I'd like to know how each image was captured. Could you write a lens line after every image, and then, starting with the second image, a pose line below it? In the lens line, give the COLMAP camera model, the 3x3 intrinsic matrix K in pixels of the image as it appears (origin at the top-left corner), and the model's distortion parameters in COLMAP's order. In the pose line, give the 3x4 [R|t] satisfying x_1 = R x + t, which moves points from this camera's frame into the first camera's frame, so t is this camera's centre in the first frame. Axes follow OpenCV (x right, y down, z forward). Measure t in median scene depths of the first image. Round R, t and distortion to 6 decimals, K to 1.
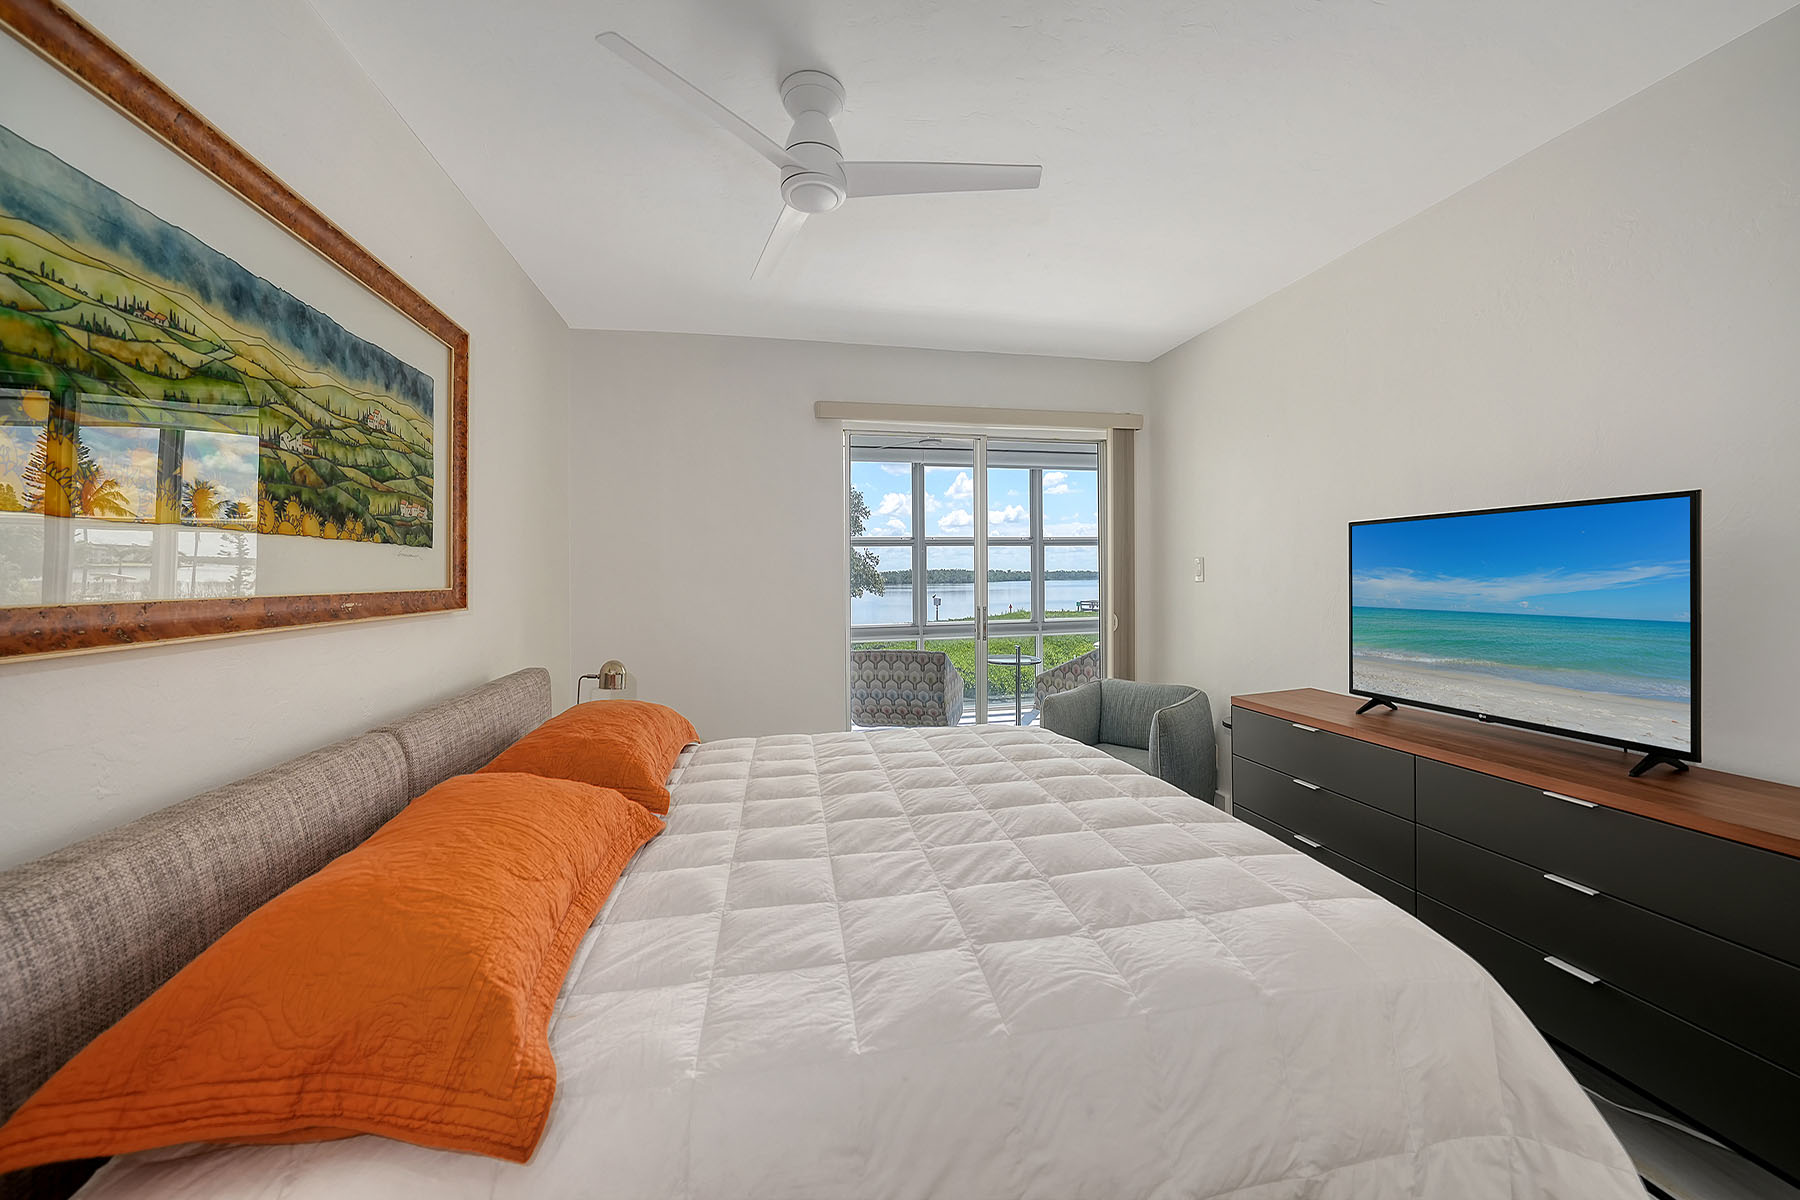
lens RADIAL K [[631.0, 0, 908.2], [0, 631.0, 600.1], [0, 0, 1]] dist [-0.006514, 0.003368]
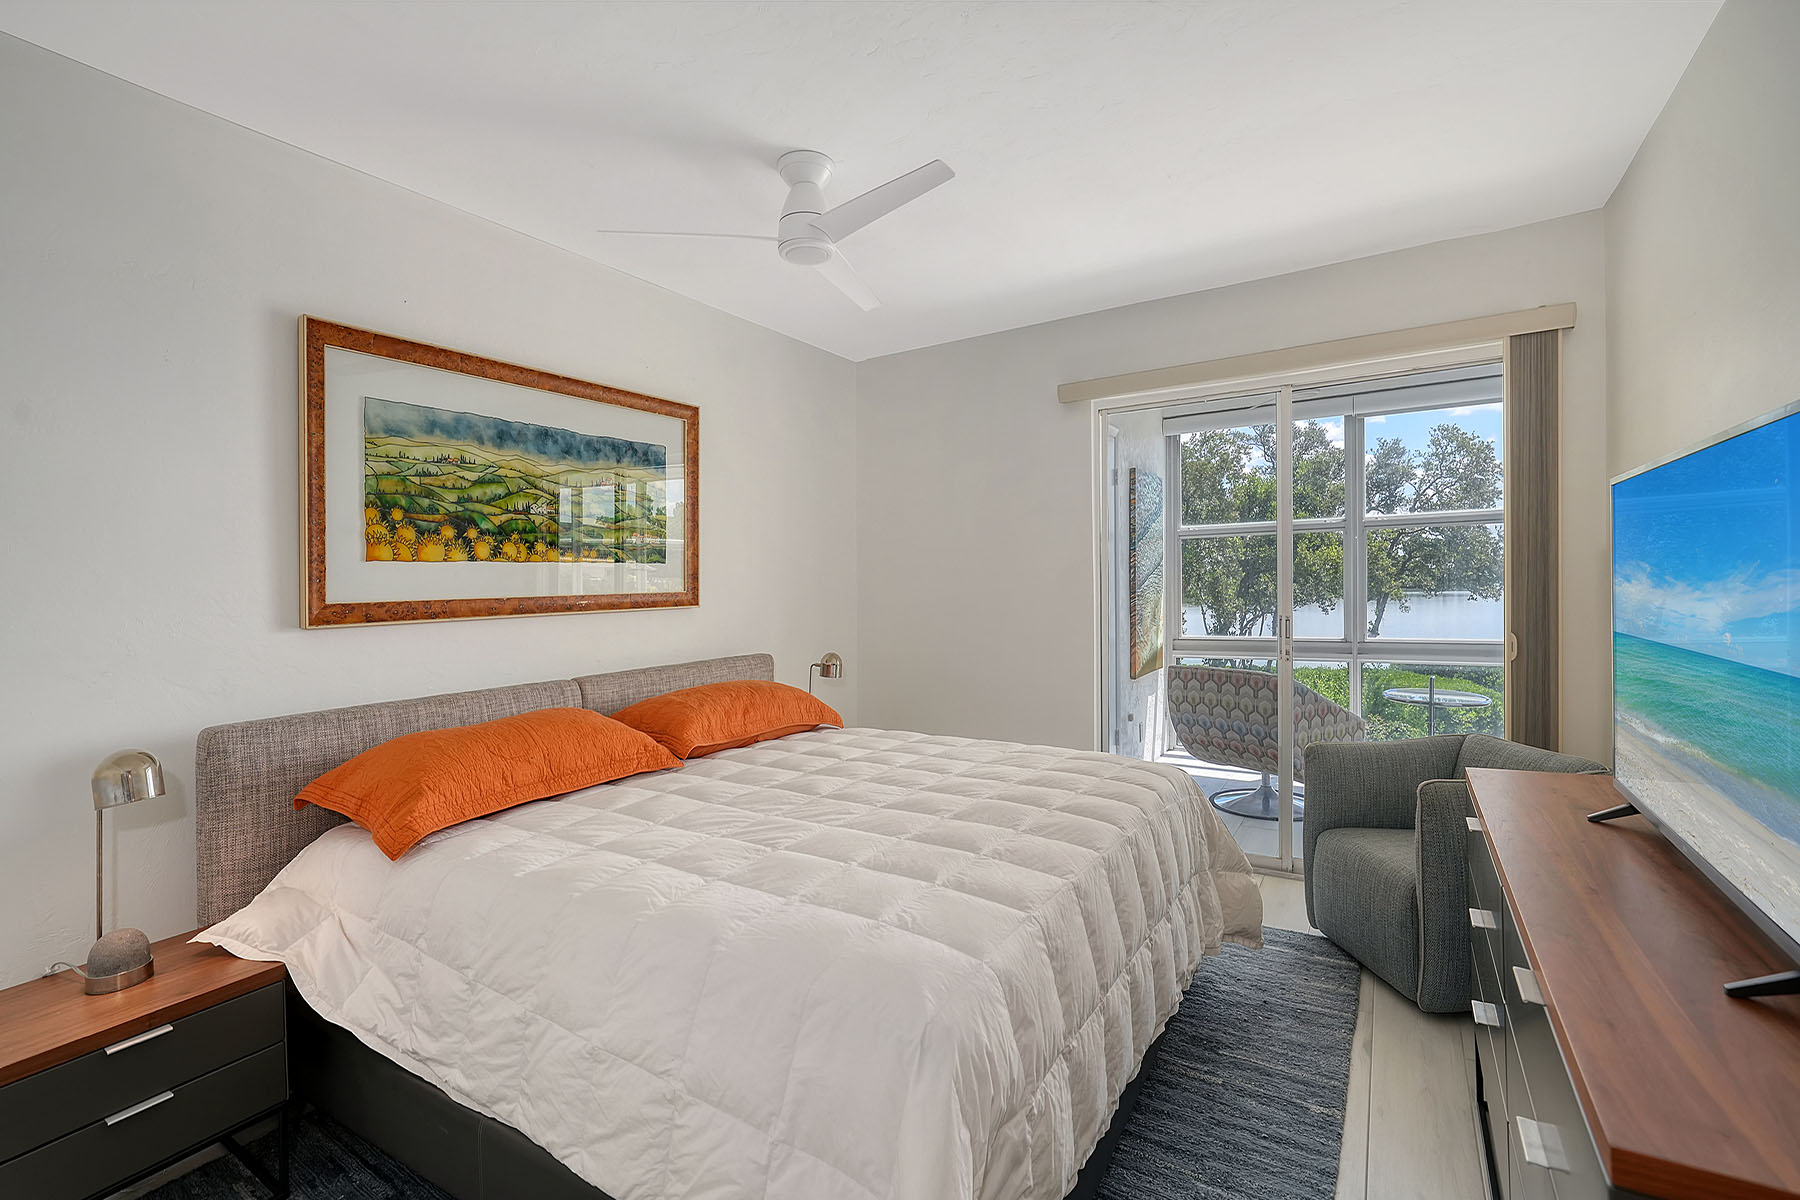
lens RADIAL K [[764.5, 0, 913.2], [0, 764.5, 619.7], [0, 0, 1]] dist [0.002095, 0.000055]
pose [[0.721390, 0.025511, -0.692059, 1.316421], [-0.010364, 0.999607, 0.026045, -0.008077], [0.692451, -0.011616, 0.721371, 0.185378]]
